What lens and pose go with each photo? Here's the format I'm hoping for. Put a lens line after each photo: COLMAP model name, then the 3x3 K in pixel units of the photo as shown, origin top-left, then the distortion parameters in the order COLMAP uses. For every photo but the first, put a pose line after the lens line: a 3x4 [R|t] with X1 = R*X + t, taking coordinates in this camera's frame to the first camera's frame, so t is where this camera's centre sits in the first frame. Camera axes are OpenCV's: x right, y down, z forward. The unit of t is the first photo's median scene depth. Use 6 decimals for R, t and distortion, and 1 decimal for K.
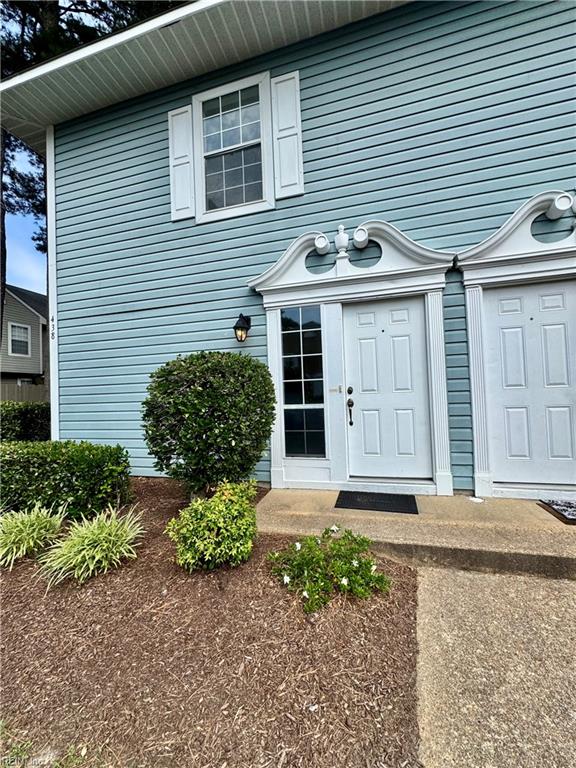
lens RADIAL K [[309.8, 0, 287.5], [0, 309.8, 388.3], [0, 0, 1]] dist [0.002281, -0.000210]
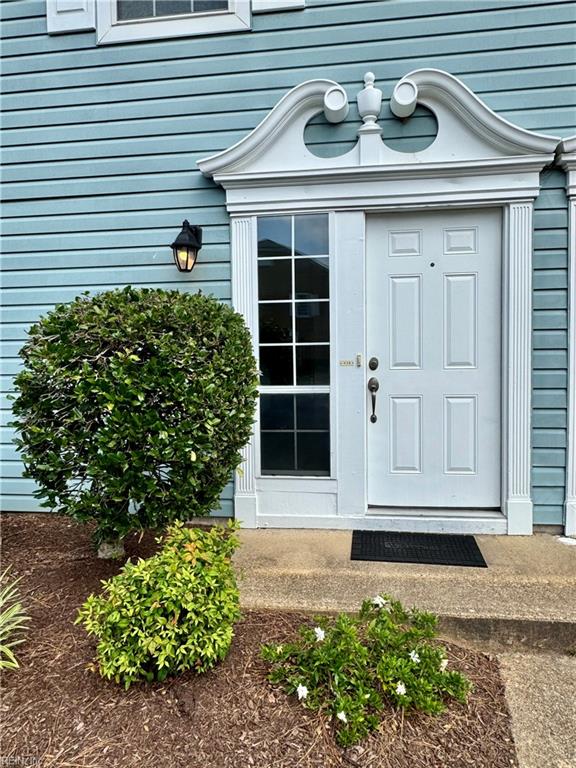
lens RADIAL K [[514.5, 0, 292.6], [0, 514.5, 387.8], [0, 0, 1]] dist [0.003358, -0.002662]
pose [[0.990218, 0.014945, 0.138728, -0.098705], [-0.024055, 0.997646, 0.064222, -0.007707], [-0.137442, -0.066931, 0.988246, 0.052850]]
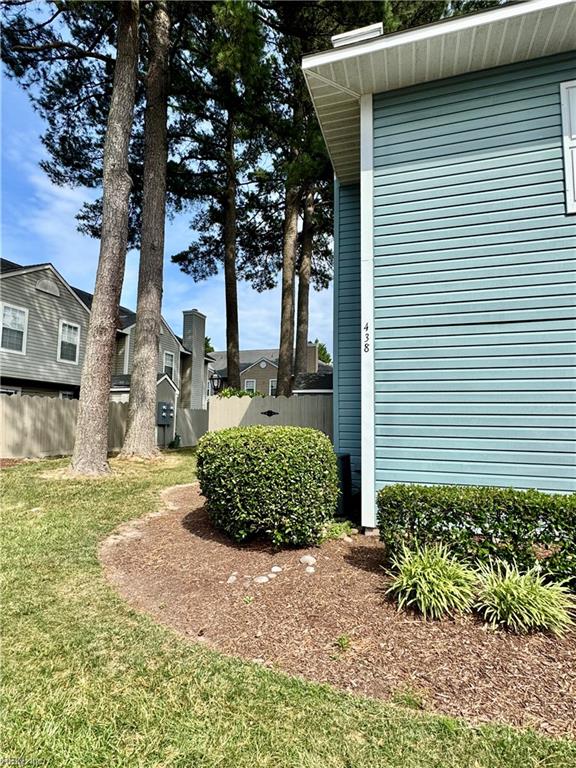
lens RADIAL K [[406.3, 0, 289.9], [0, 406.3, 389.1], [0, 0, 1]] dist [0.015778, 0.000048]
pose [[0.998641, 0.047089, -0.022344, -1.352957], [-0.048513, 0.996495, -0.068151, 0.022569], [0.019056, 0.069142, 0.997425, -0.044524]]
